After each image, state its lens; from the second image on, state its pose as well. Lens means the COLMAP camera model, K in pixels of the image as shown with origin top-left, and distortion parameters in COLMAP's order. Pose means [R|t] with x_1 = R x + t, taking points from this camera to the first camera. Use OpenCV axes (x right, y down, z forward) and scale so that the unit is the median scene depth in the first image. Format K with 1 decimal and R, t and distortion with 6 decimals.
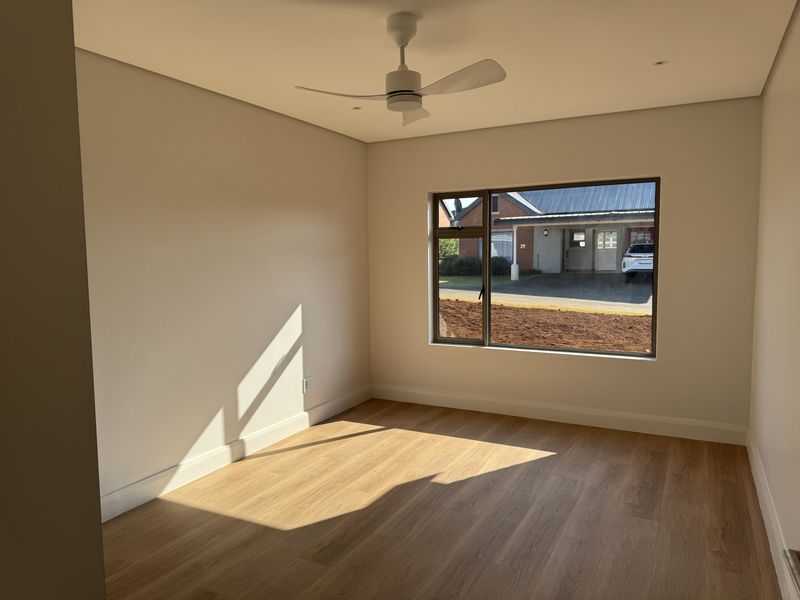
lens RADIAL K [[560.1, 0, 400.0], [0, 560.1, 301.1], [0, 0, 1]] dist [0.121320, -0.171842]
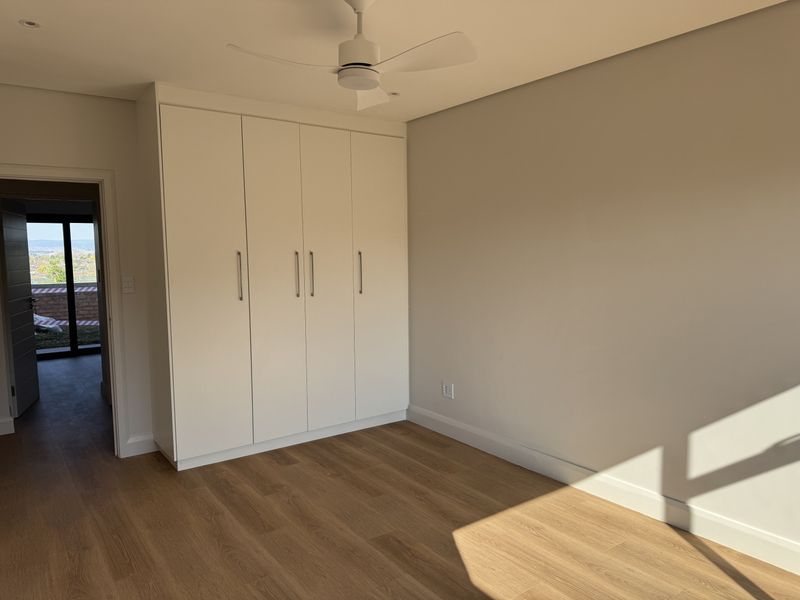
lens RADIAL K [[560.1, 0, 400.0], [0, 560.1, 301.1], [0, 0, 1]] dist [0.121320, -0.171842]
pose [[-0.425245, 0.099819, -0.899557, 0.574473], [-0.065552, 0.987893, 0.140609, -0.105859], [0.902701, 0.118761, -0.413554, 1.062568]]
